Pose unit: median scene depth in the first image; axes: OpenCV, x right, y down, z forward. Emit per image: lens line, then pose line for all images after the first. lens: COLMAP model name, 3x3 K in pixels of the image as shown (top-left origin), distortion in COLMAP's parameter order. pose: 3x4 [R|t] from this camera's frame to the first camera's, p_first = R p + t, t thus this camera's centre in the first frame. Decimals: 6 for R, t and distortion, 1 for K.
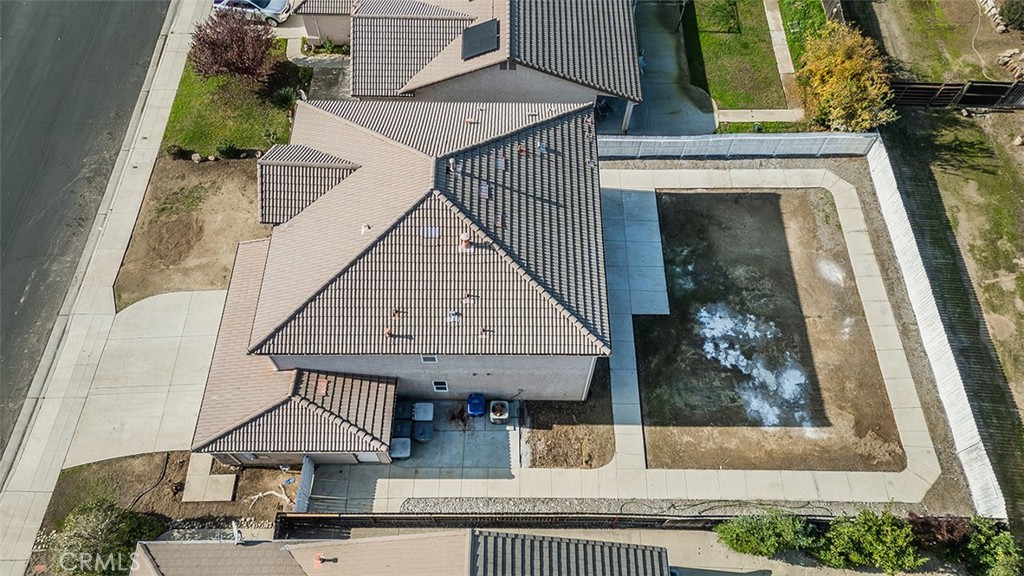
lens RADIAL K [[713.2, 0, 512.0], [0, 713.2, 288.0], [0, 0, 1]] dist [0.056063, -0.003462]
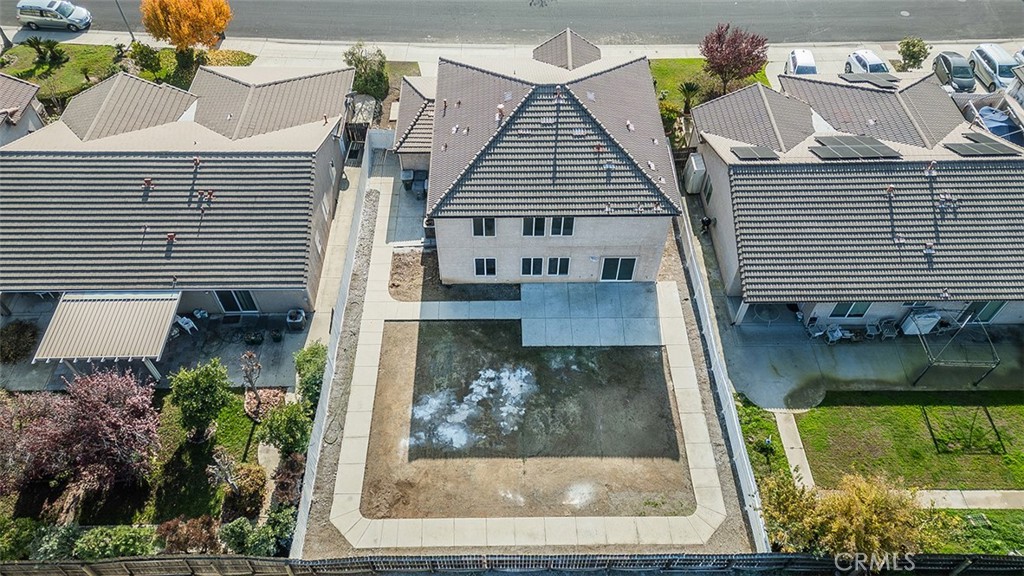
lens RADIAL K [[713.2, 0, 512.0], [0, 713.2, 288.0], [0, 0, 1]] dist [0.056063, -0.003462]
pose [[0.019414, 0.773017, -0.634088, 0.909757], [-0.874028, 0.321080, 0.364669, -0.405425], [0.485488, 0.547131, 0.681872, 0.211484]]
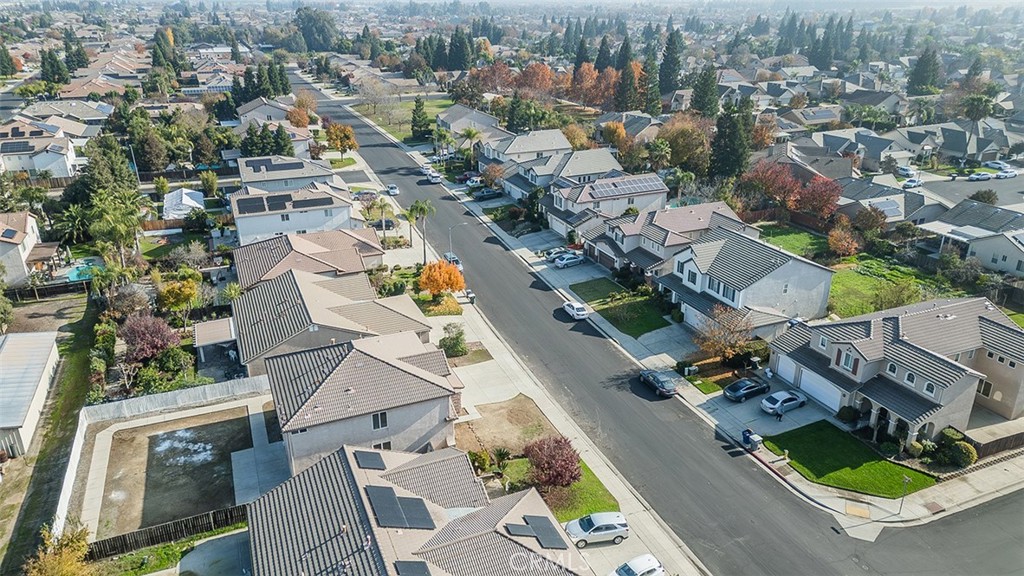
lens RADIAL K [[713.2, 0, 512.0], [0, 713.2, 288.0], [0, 0, 1]] dist [0.056063, -0.003462]
pose [[-0.919541, 0.152688, -0.362120, 0.178467], [-0.340162, 0.152217, 0.927966, -2.040653], [0.196810, 0.976482, -0.088031, 0.964254]]
